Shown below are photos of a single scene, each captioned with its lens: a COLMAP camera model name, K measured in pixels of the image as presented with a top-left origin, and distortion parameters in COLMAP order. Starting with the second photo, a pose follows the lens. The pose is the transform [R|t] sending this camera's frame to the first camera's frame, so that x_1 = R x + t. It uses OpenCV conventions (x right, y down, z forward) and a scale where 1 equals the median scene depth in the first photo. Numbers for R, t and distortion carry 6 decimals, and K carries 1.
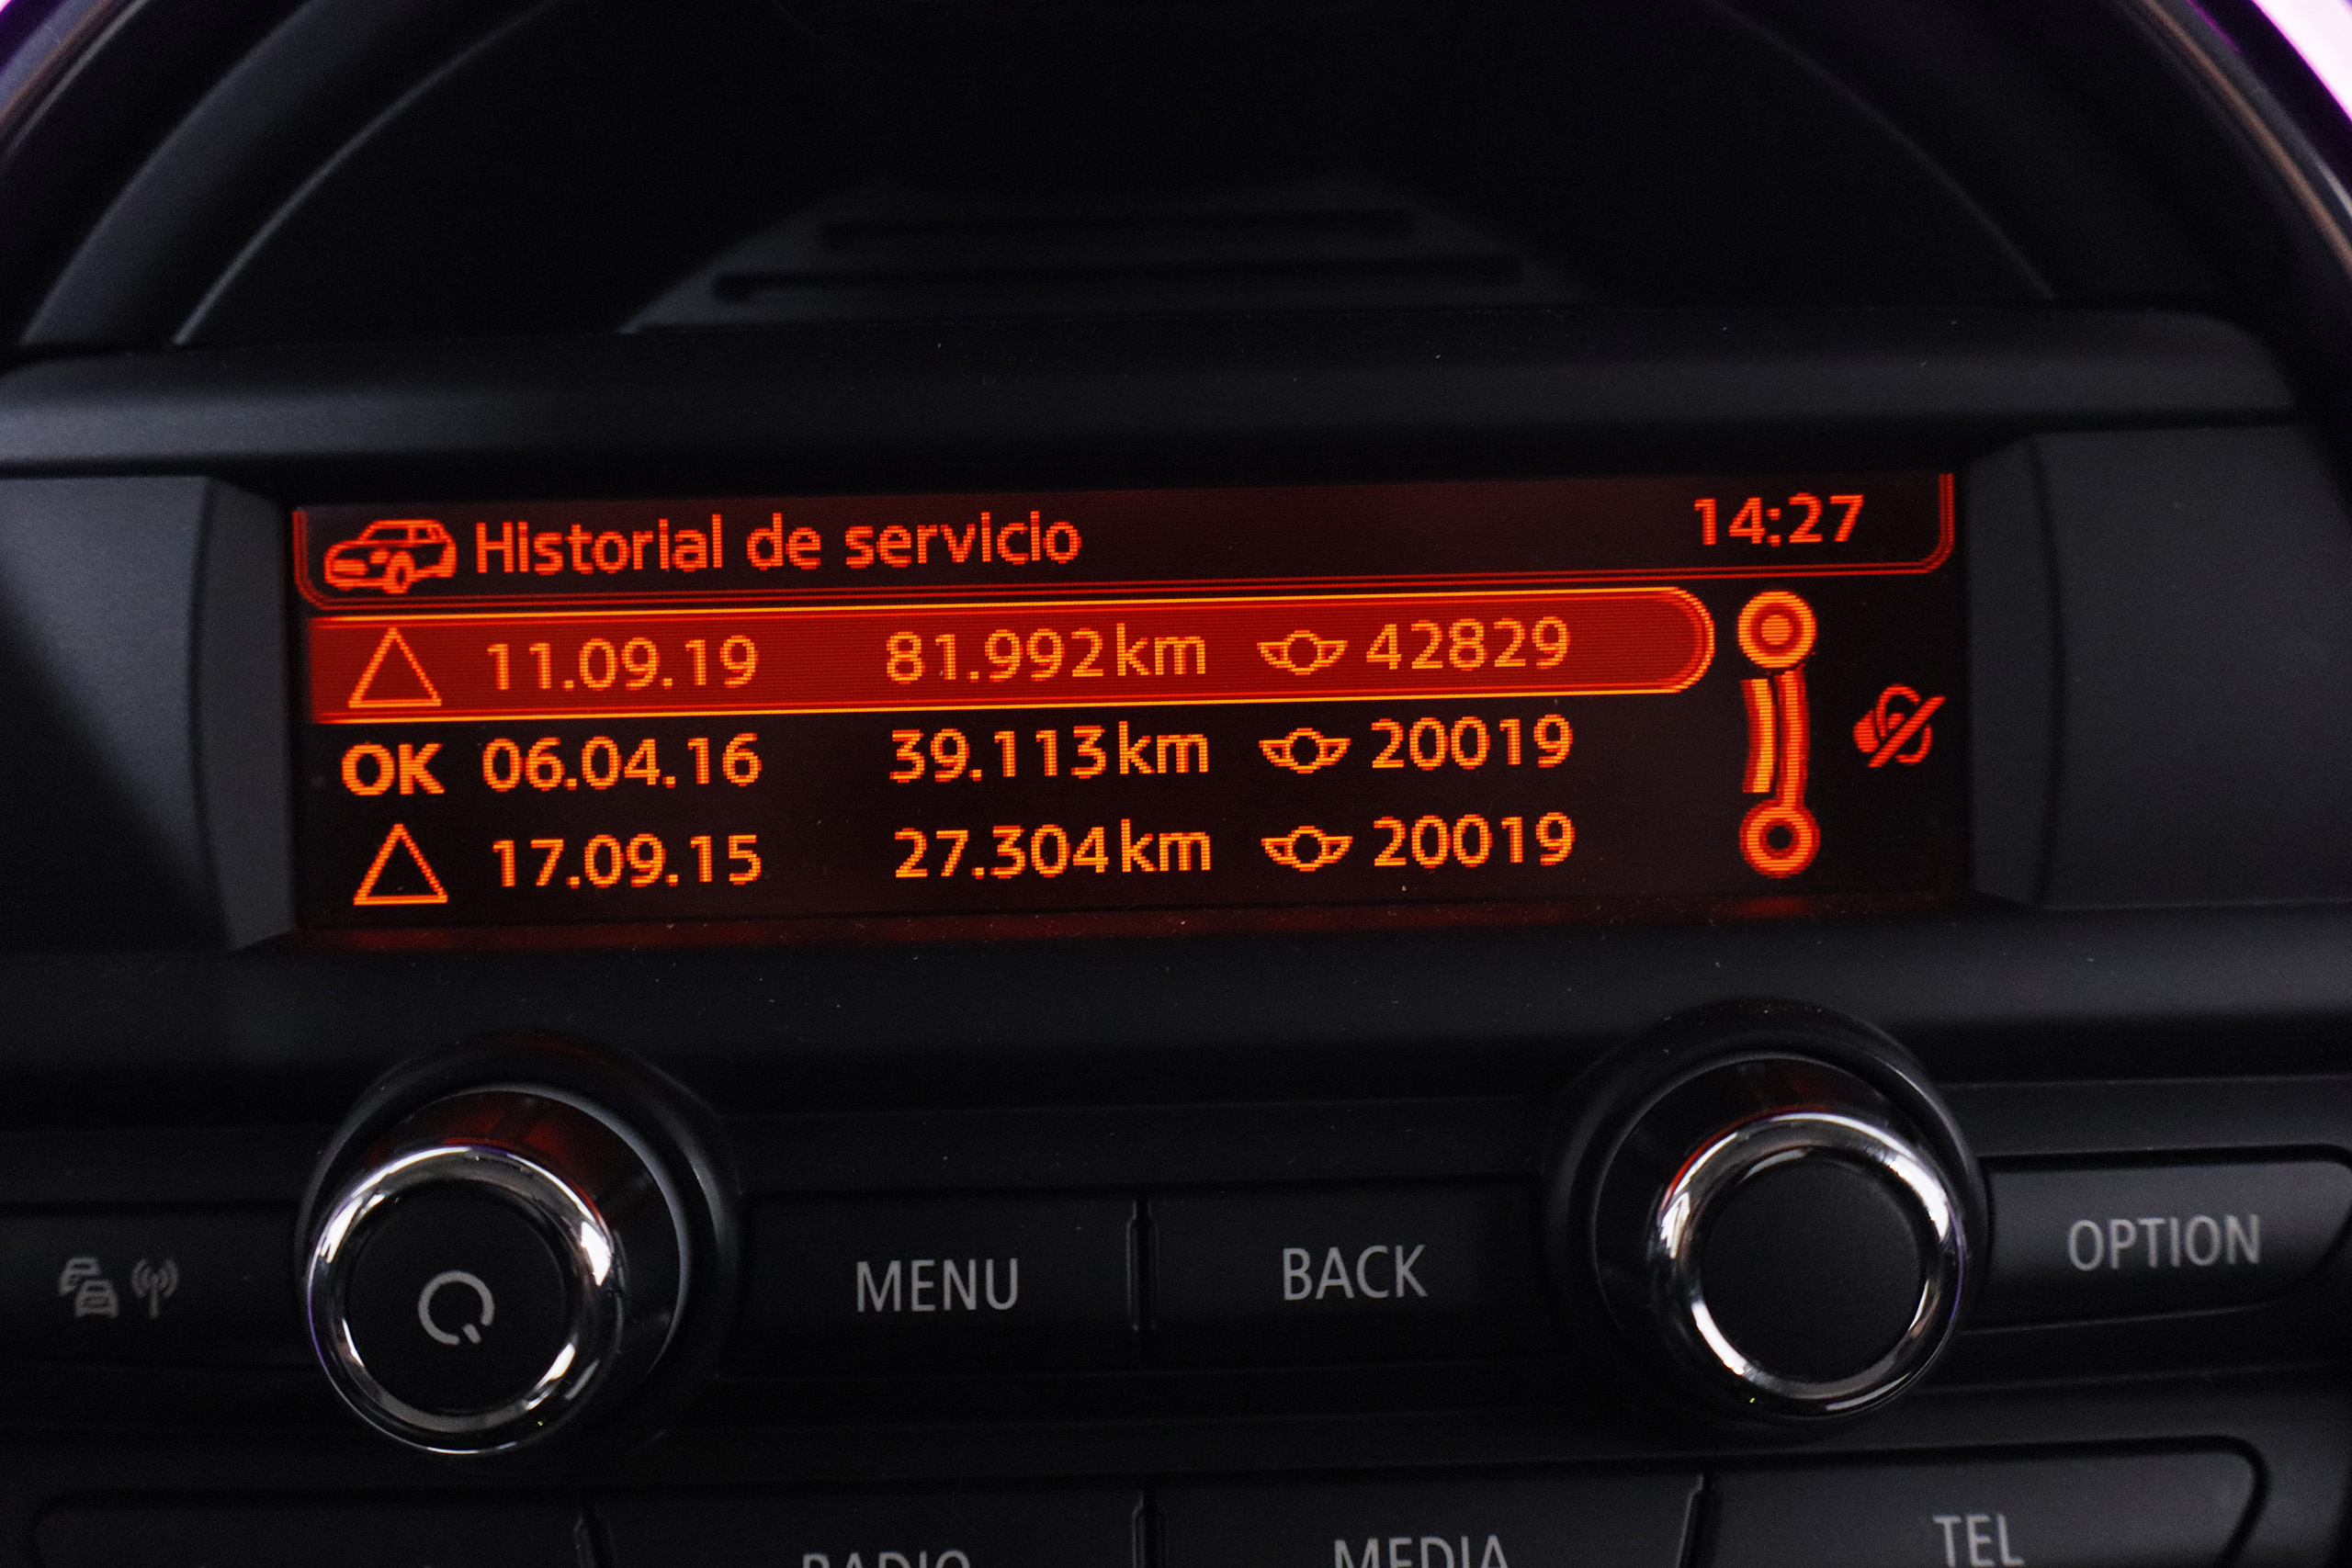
lens RADIAL K [[2717.3, 0, 1170.1], [0, 2717.3, 783.1], [0, 0, 1]] dist [0.009091, 0.000000]
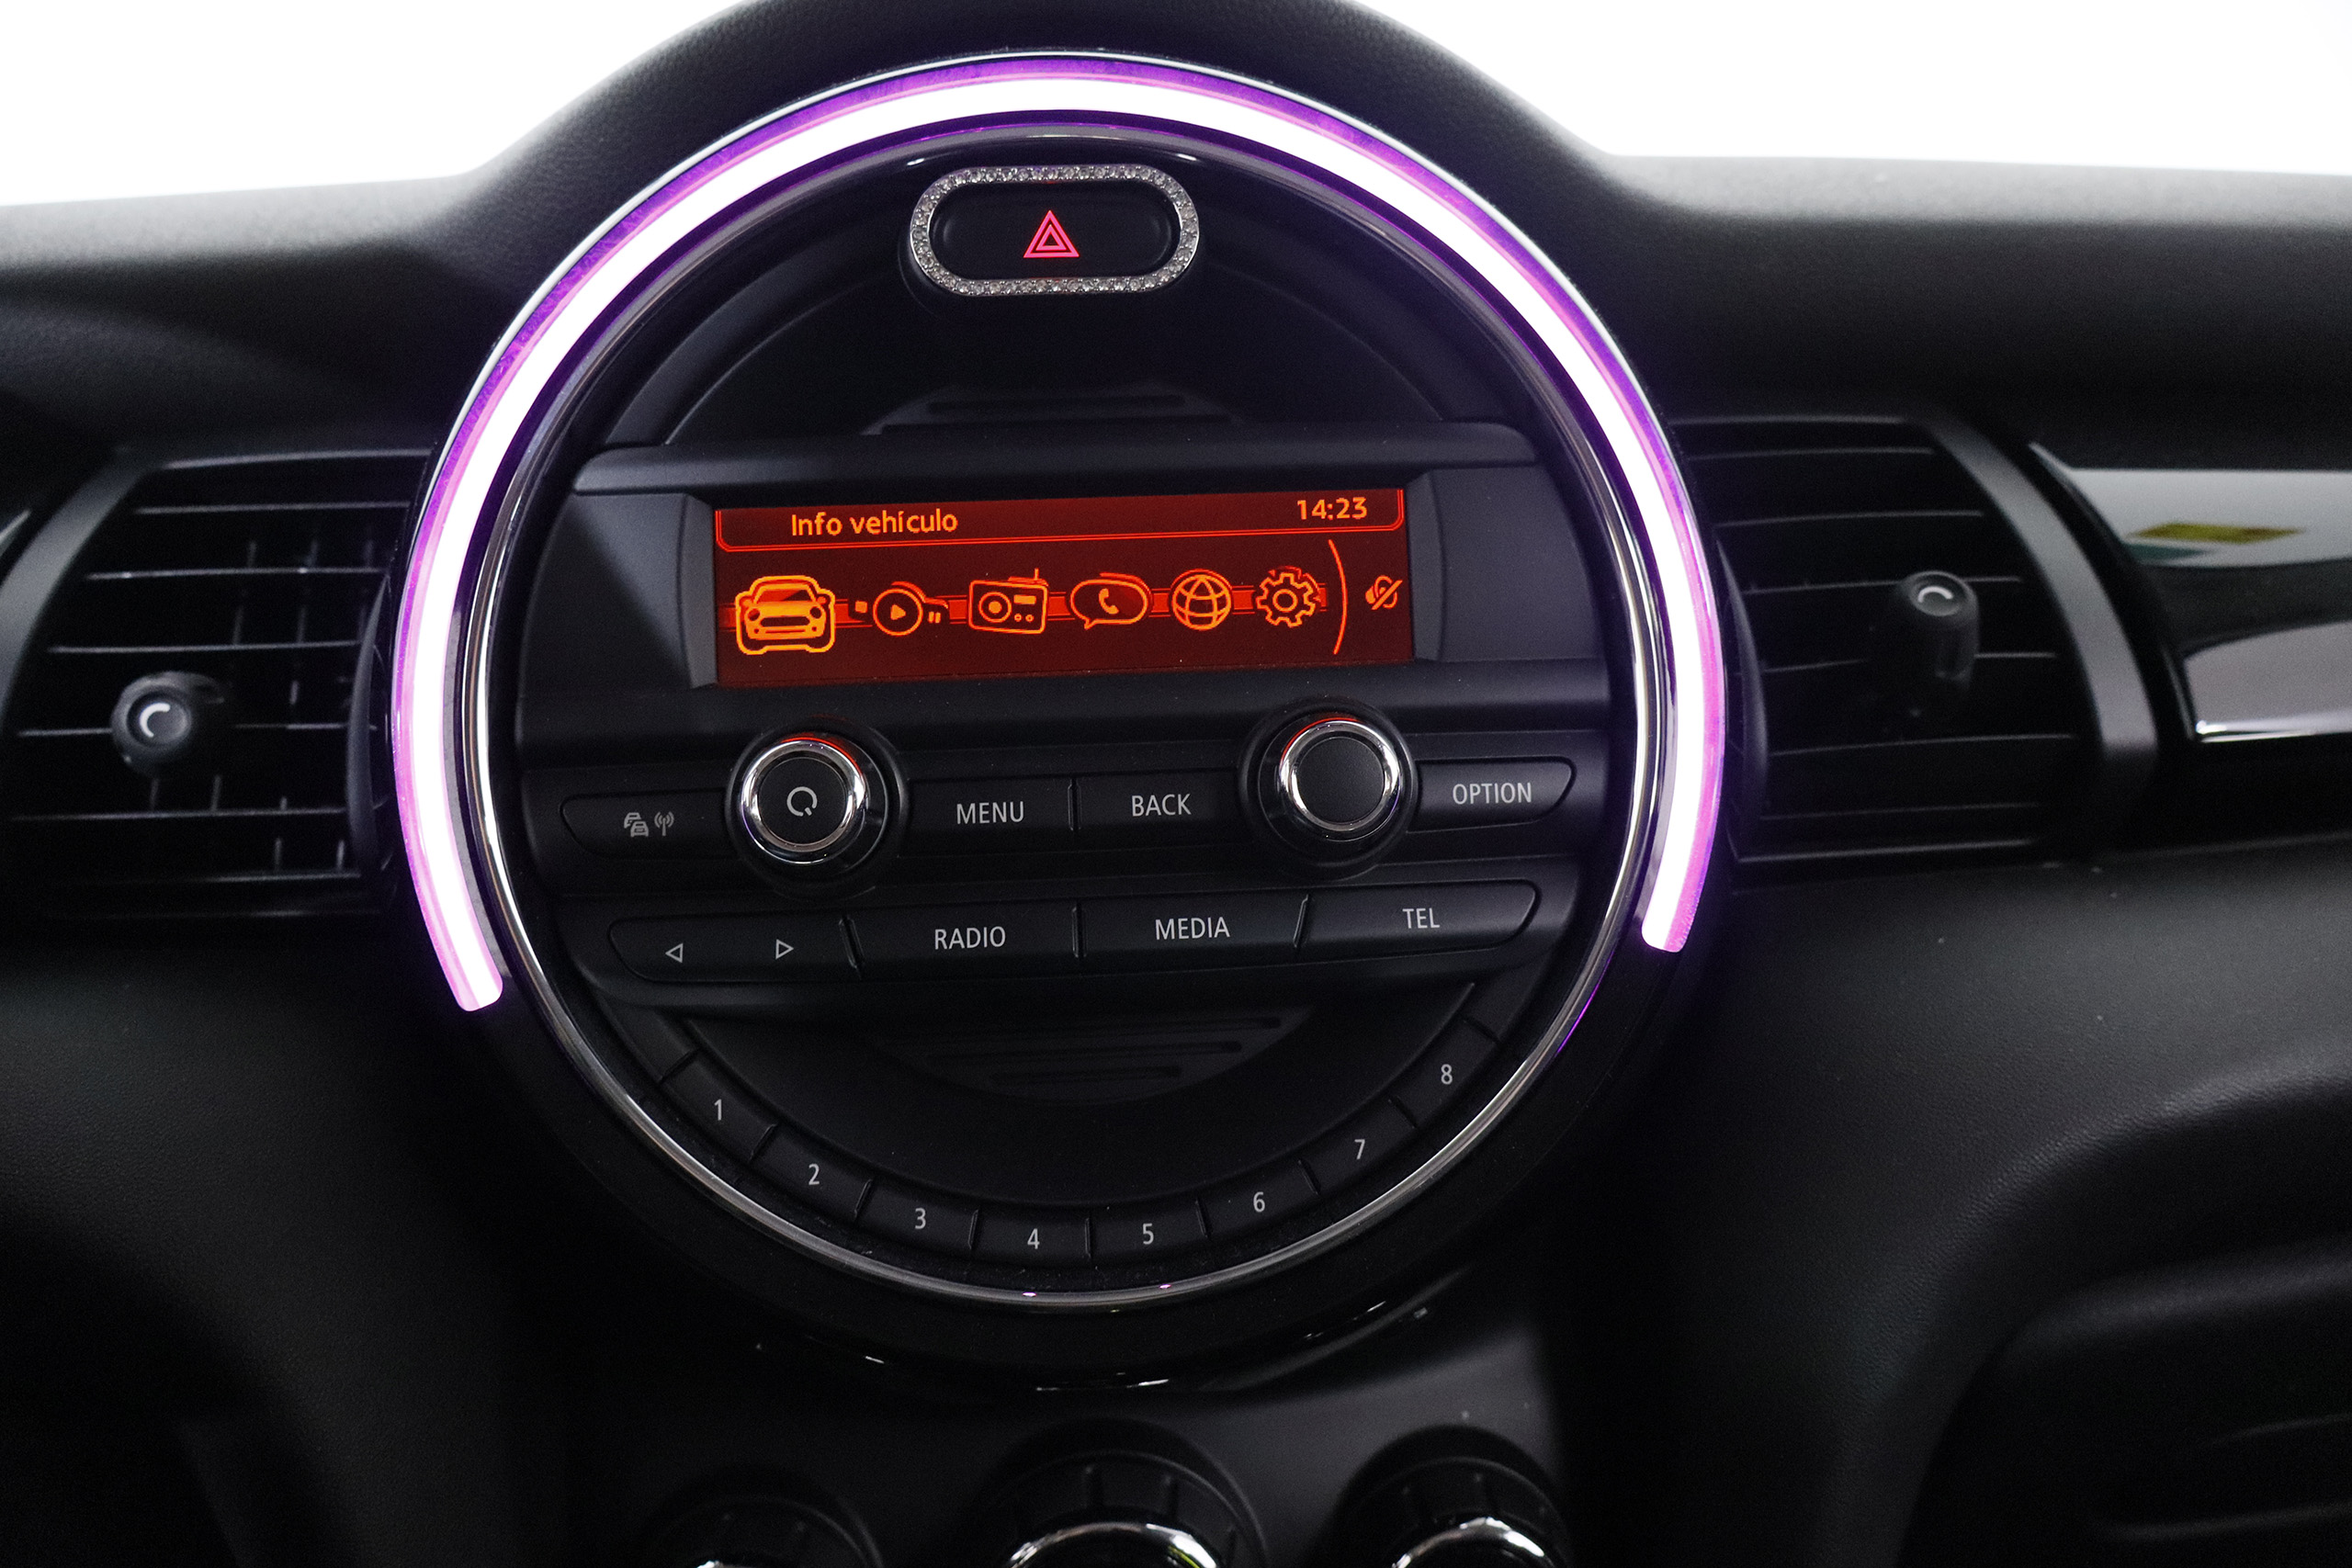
lens RADIAL K [[1850.5, 0, 1171.0], [0, 1850.5, 786.7], [0, 0, 1]] dist [-0.037416, -0.002563]
pose [[0.998807, -0.015894, 0.046179, -0.000053], [0.019084, 0.997401, -0.069482, 0.271845], [-0.044955, 0.070280, 0.996514, -0.642730]]
